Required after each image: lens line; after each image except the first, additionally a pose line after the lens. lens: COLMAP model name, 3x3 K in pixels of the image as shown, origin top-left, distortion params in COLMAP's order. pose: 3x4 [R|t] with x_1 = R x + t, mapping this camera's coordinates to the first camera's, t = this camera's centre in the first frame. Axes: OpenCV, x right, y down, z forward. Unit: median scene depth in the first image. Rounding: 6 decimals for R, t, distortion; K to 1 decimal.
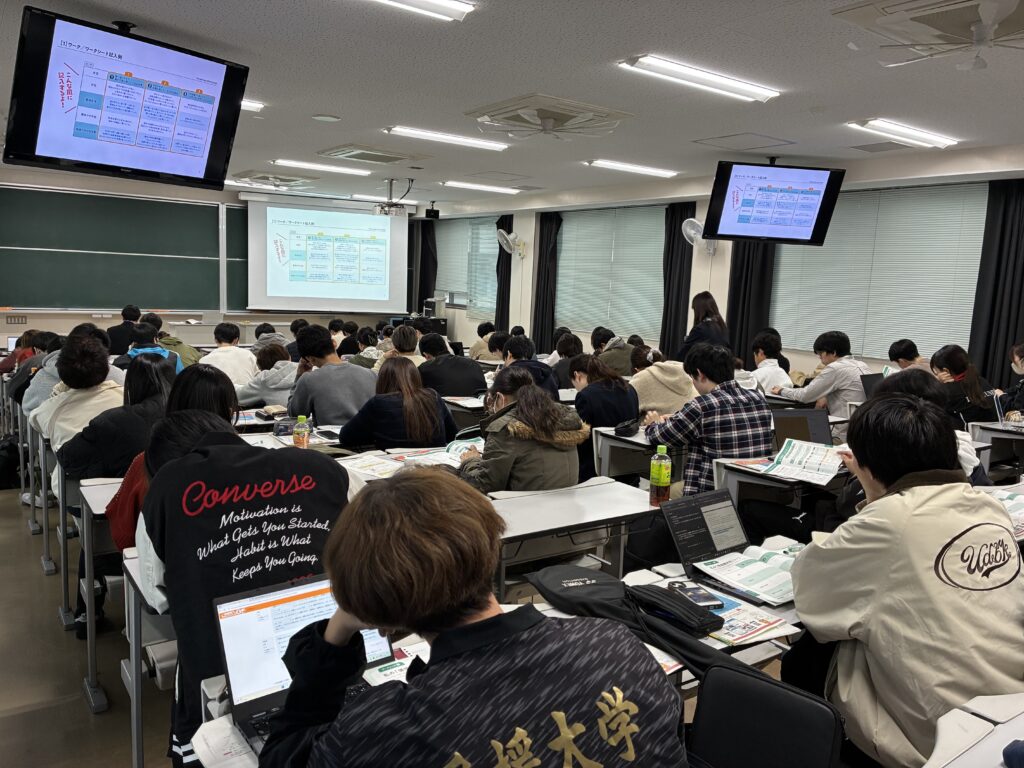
lens RADIAL K [[798.5, 0, 512.0], [0, 798.5, 384.0], [0, 0, 1]] dist [0.033012, 0.012415]
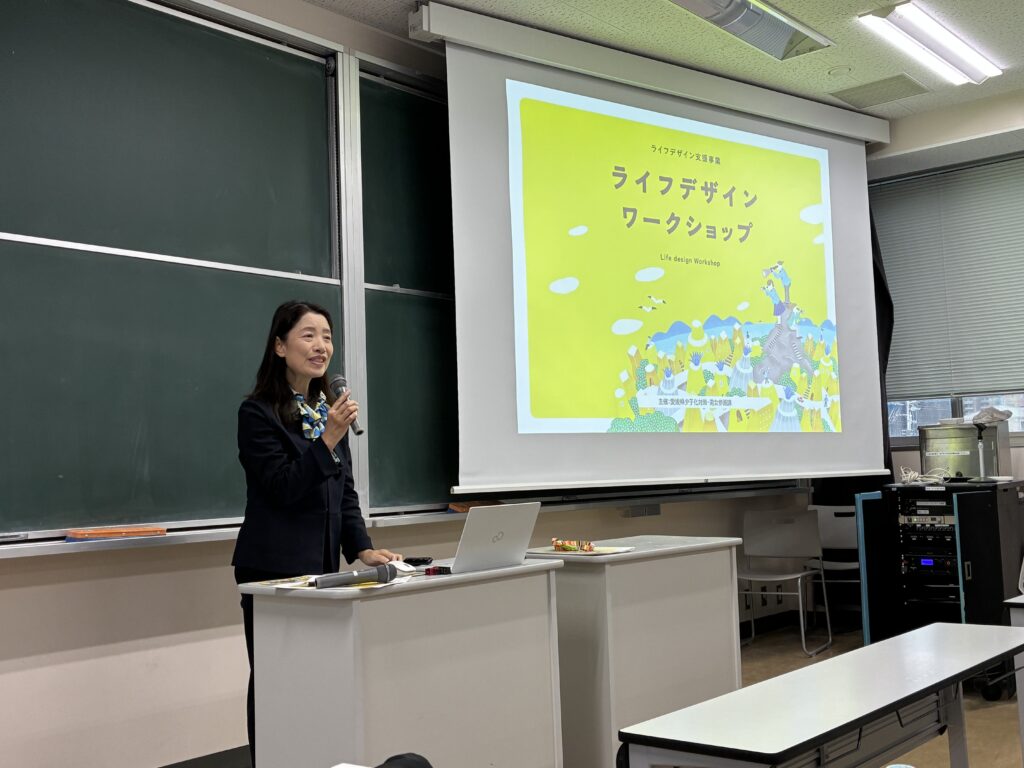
lens RADIAL K [[1148.6, 0, 512.0], [0, 1148.6, 384.0], [0, 0, 1]] dist [0.154093, -0.497792]
pose [[0.965927, -0.058591, 0.252096, -0.400080], [0.108953, 0.975579, -0.190722, -0.059805], [-0.234765, 0.211691, 0.948721, 0.681811]]
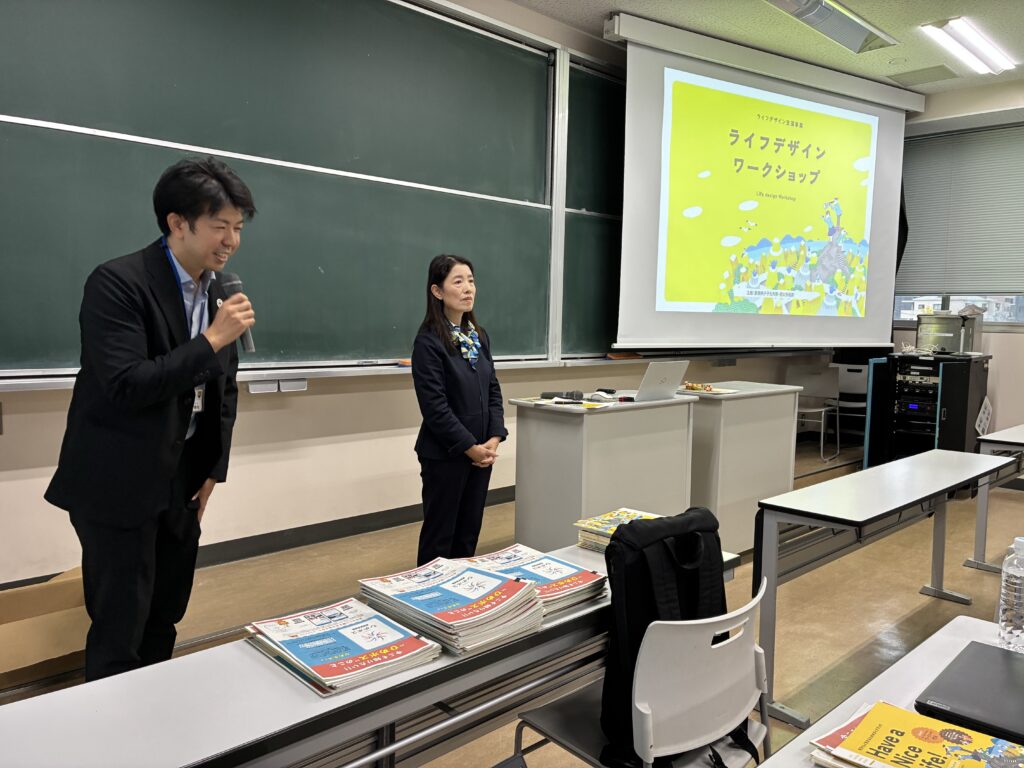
lens RADIAL K [[798.5, 0, 512.0], [0, 798.5, 384.0], [0, 0, 1]] dist [0.033012, 0.012415]
pose [[0.987508, -0.038417, 0.152816, -0.435725], [0.045311, 0.998094, -0.041887, -0.064792], [-0.150916, 0.048288, 0.987367, 0.659324]]
